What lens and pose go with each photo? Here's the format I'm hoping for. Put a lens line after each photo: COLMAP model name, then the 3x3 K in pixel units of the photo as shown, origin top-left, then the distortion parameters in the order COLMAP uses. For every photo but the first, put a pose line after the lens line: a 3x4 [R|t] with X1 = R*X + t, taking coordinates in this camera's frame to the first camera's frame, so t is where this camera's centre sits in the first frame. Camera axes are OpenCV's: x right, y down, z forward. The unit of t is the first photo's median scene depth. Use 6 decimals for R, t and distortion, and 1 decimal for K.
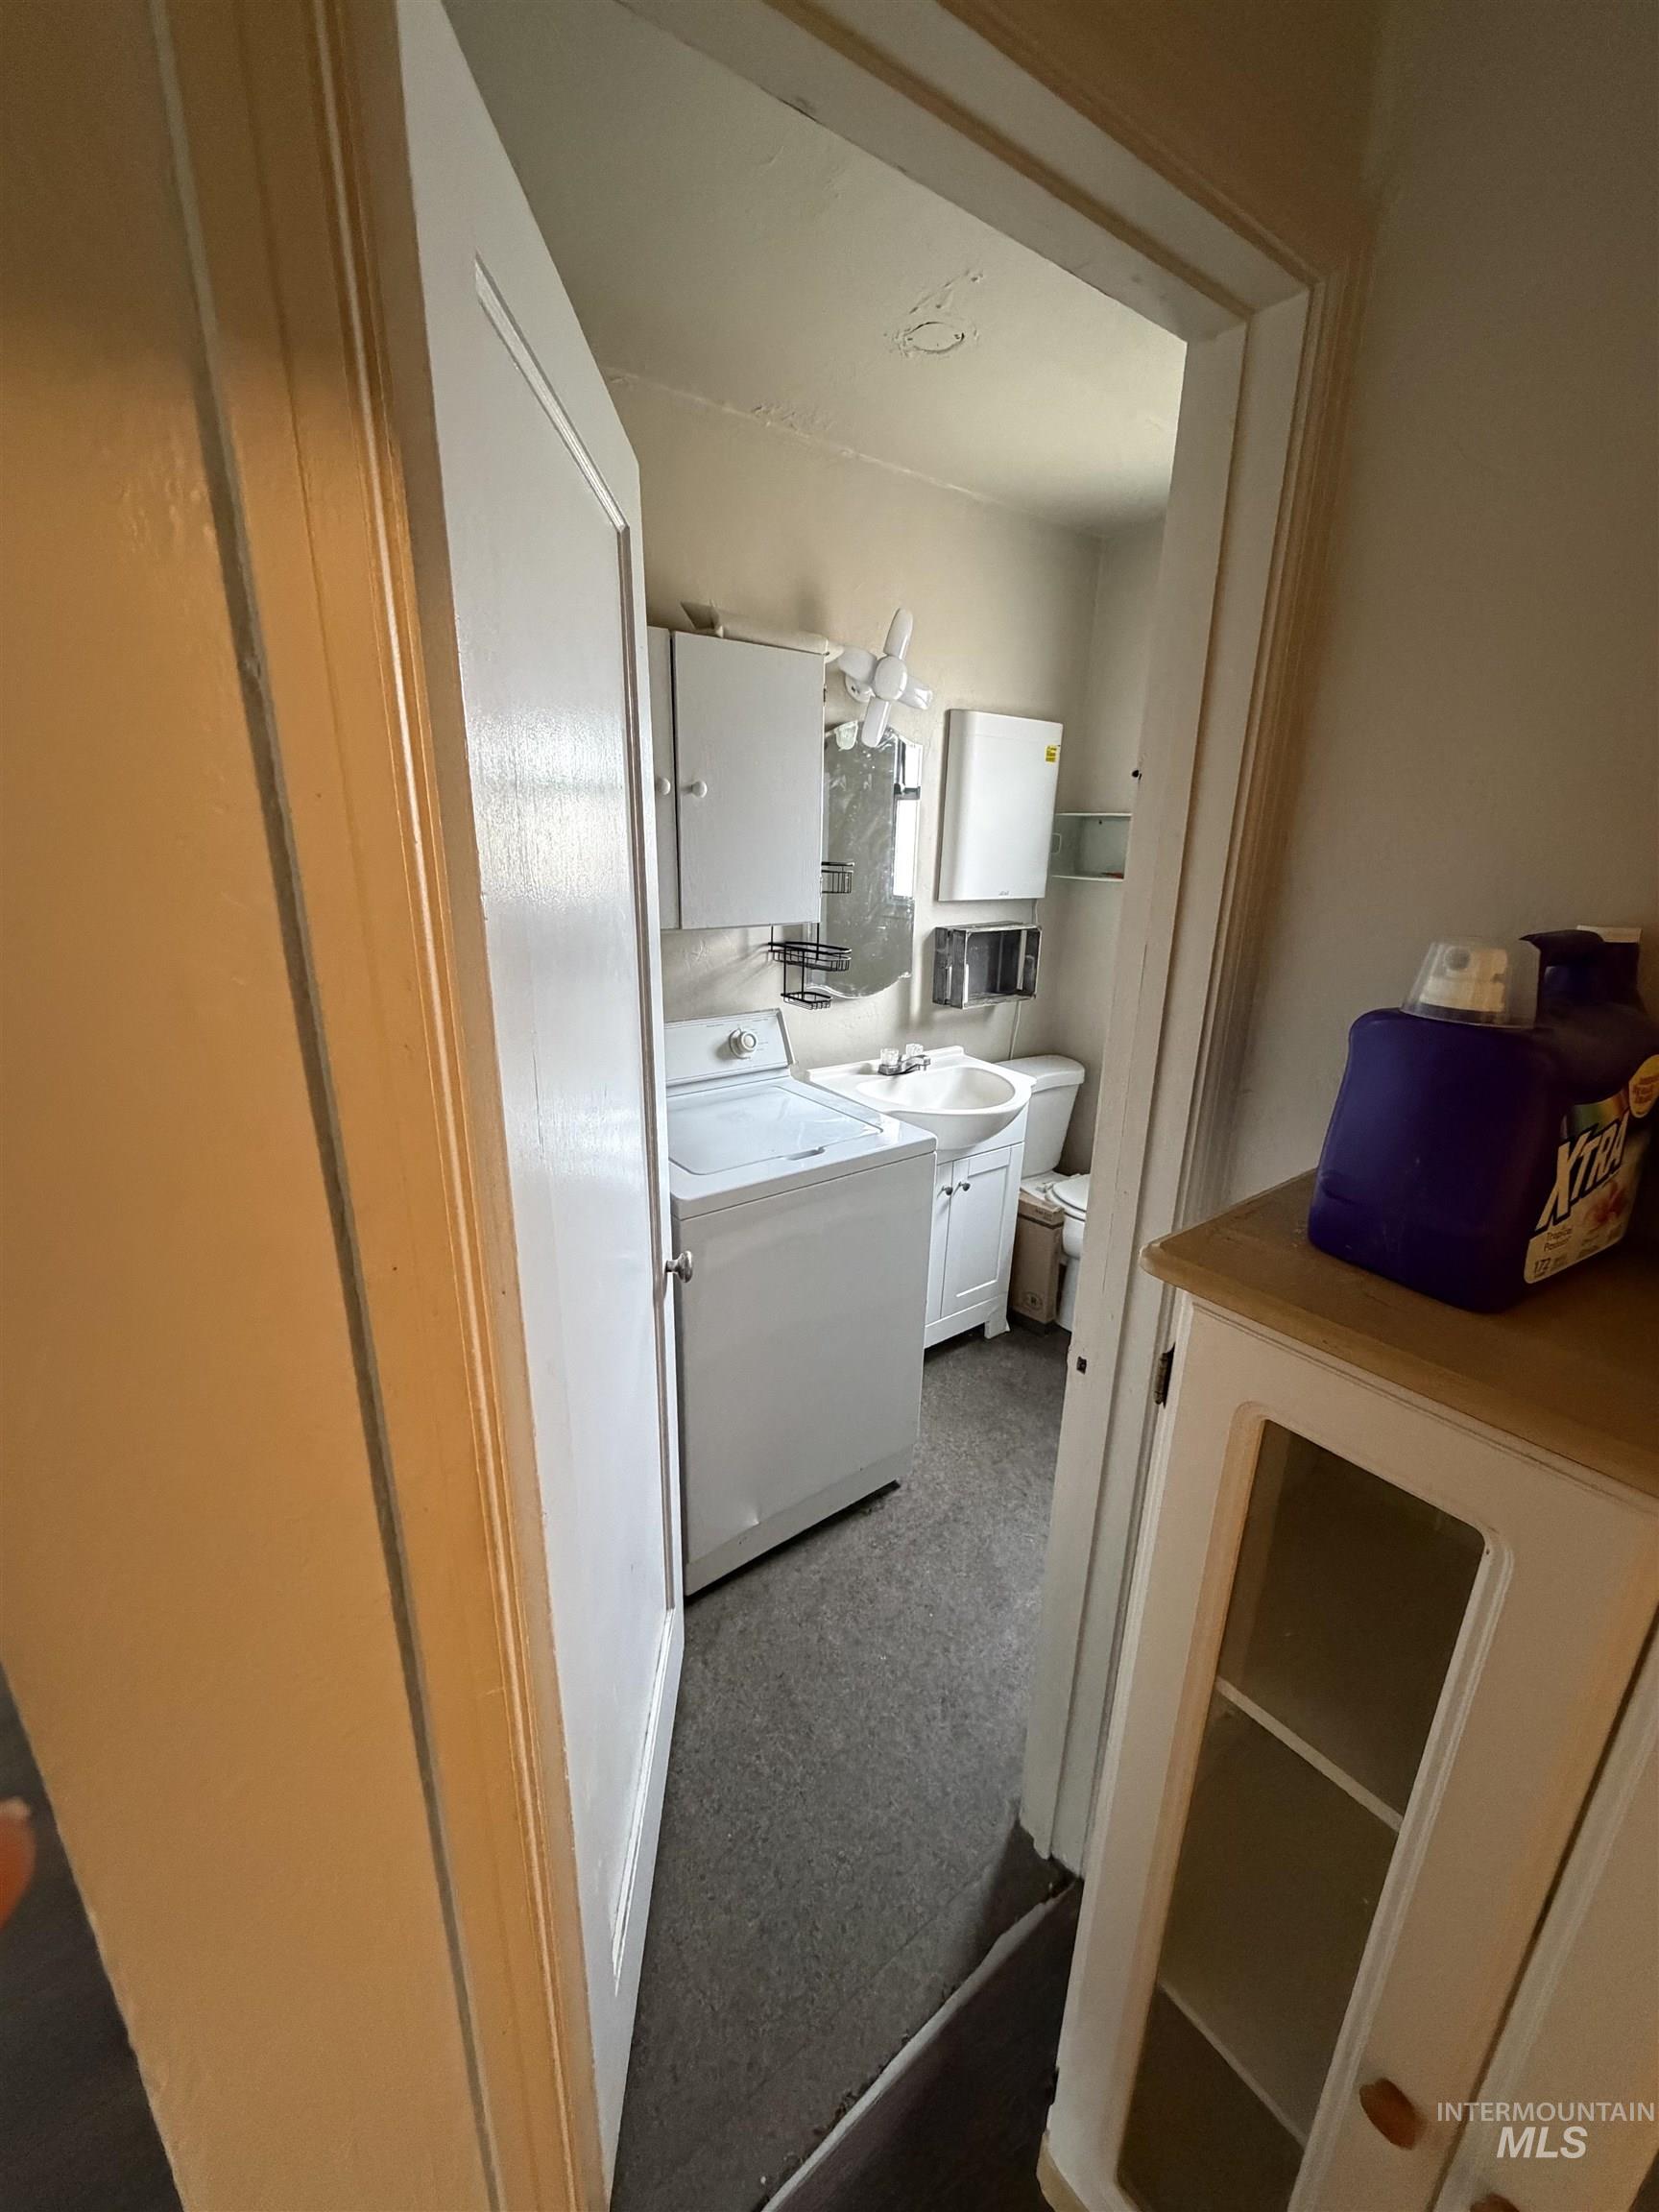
lens RADIAL K [[876.8, 0, 825.9], [0, 876.8, 1104.6], [0, 0, 1]] dist [0.000171, -0.000484]
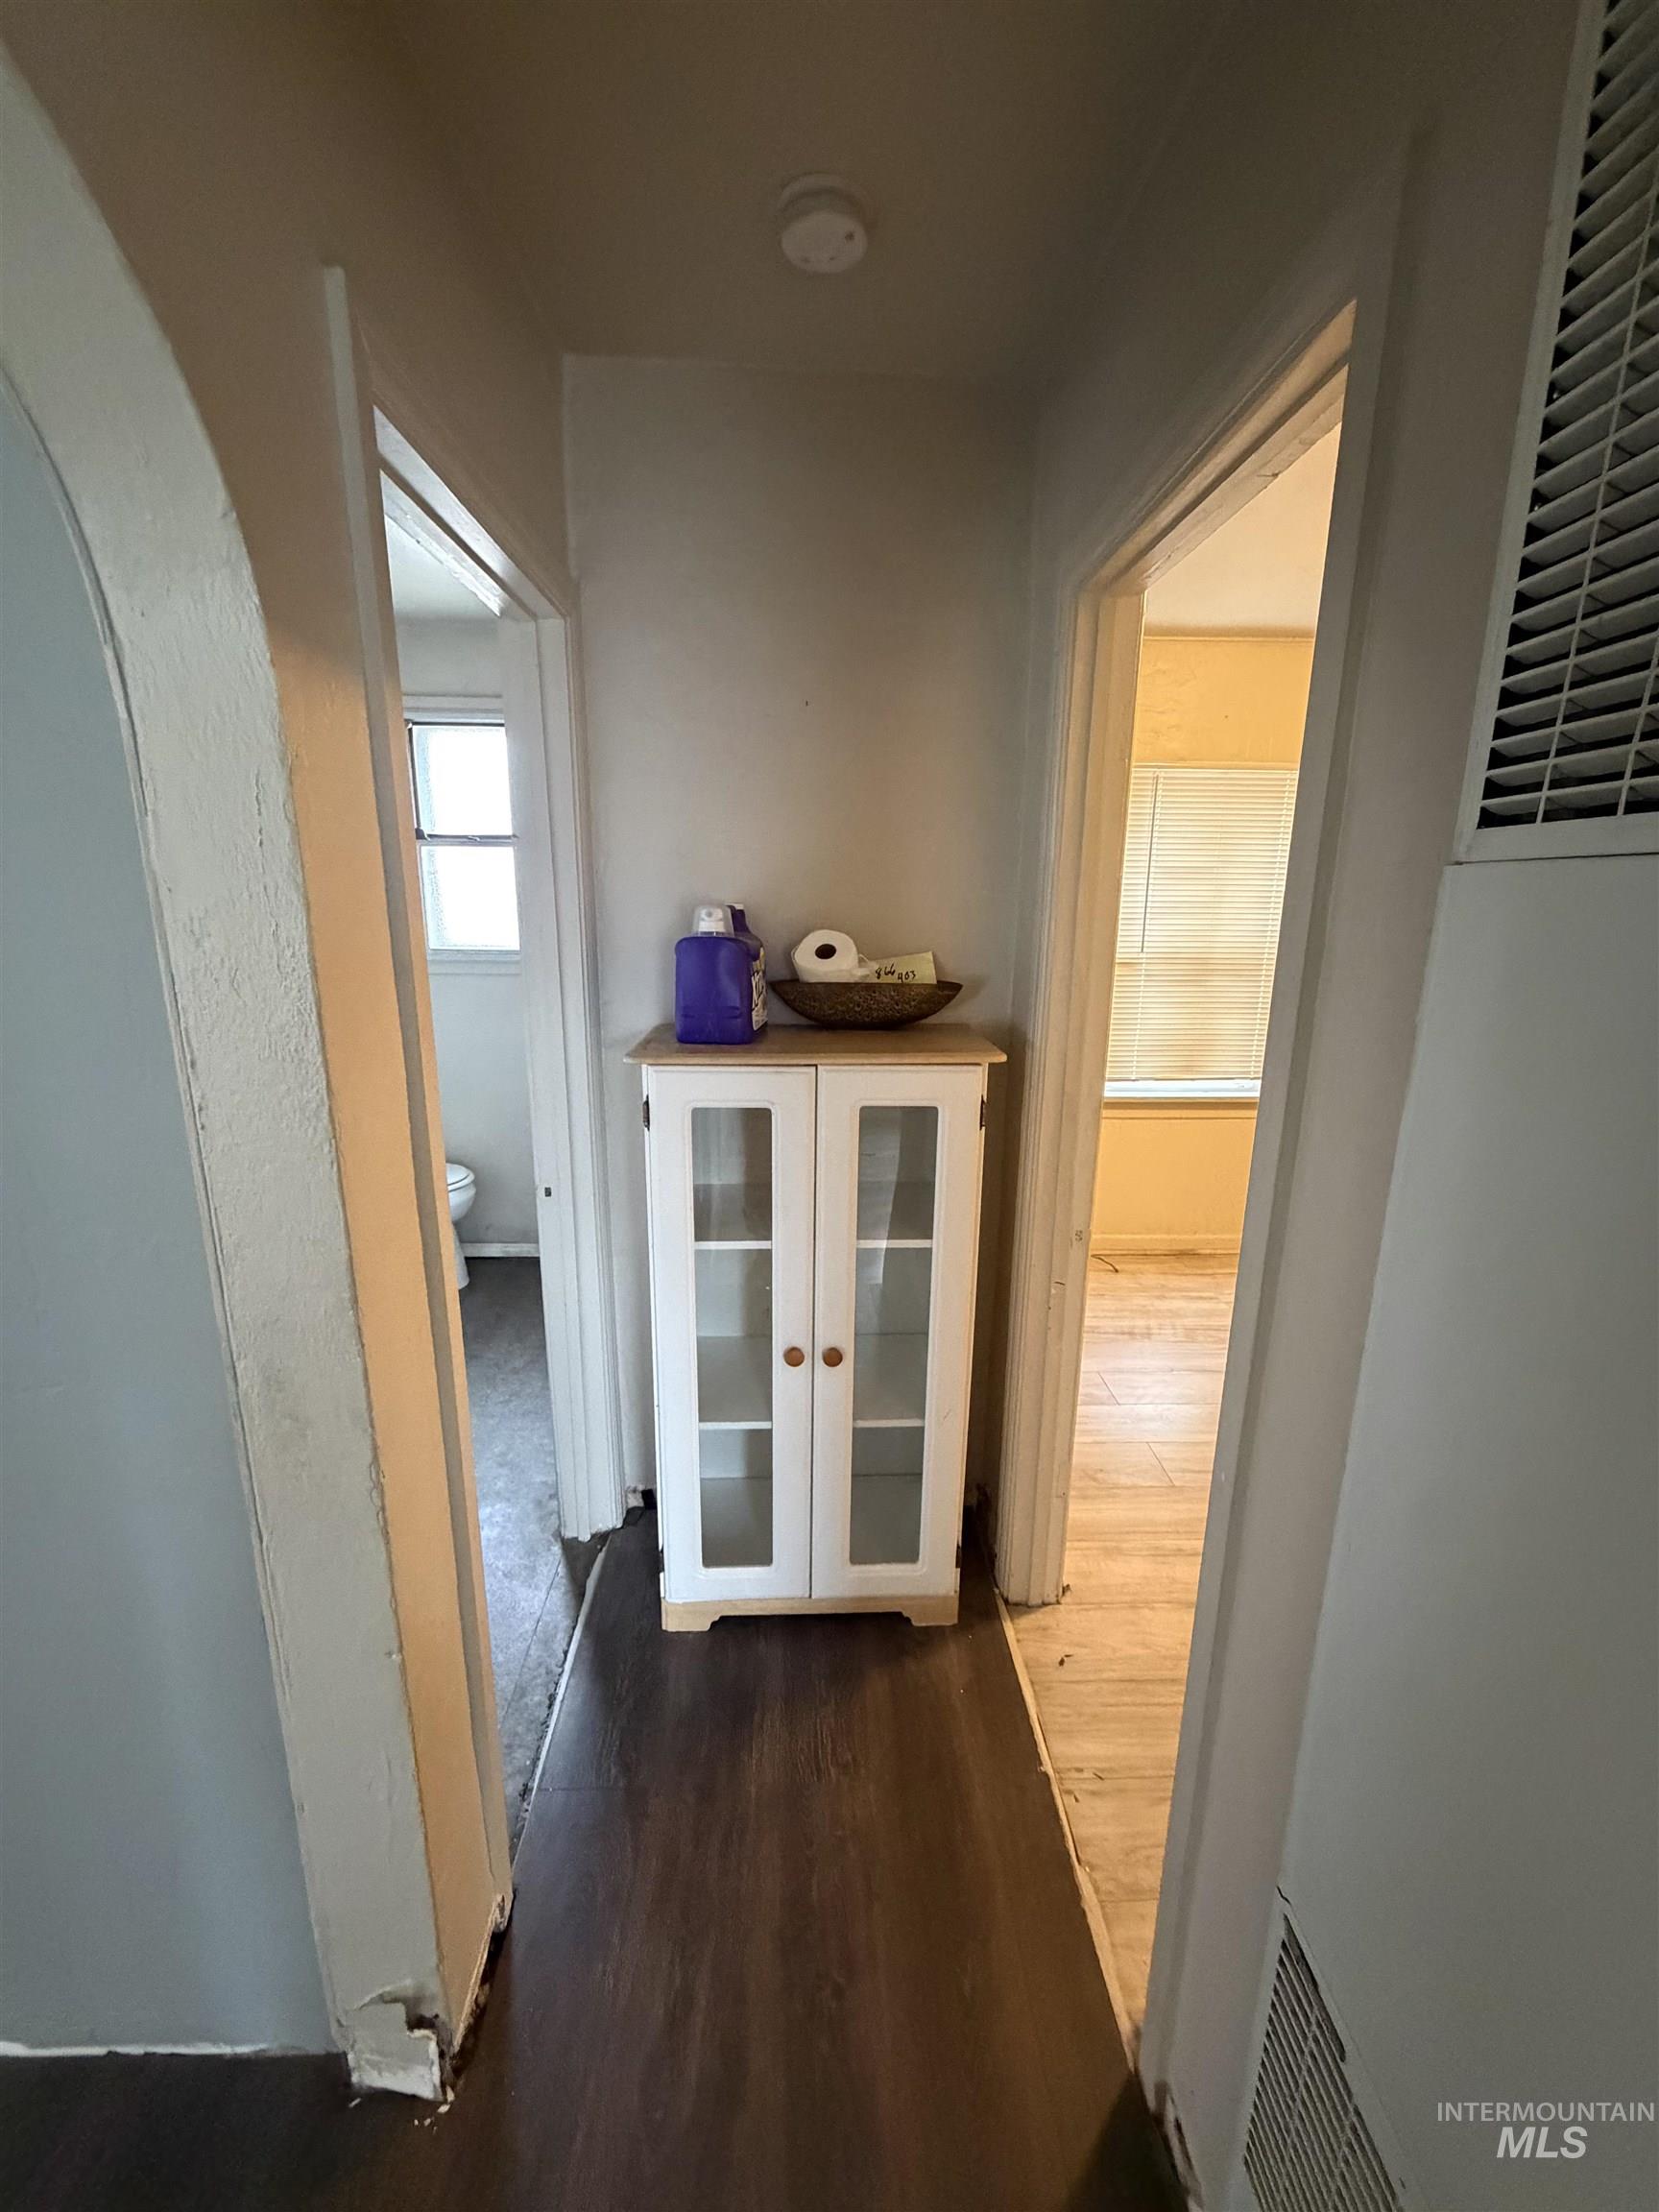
lens RADIAL K [[876.8, 0, 830.5], [0, 876.8, 1101.4], [0, 0, 1]] dist [0.000171, -0.000484]
pose [[0.590325, -0.200537, 0.781858, -0.785639], [0.236508, 0.969105, 0.069993, 0.179485], [-0.771739, 0.143597, 0.619516, -0.535522]]
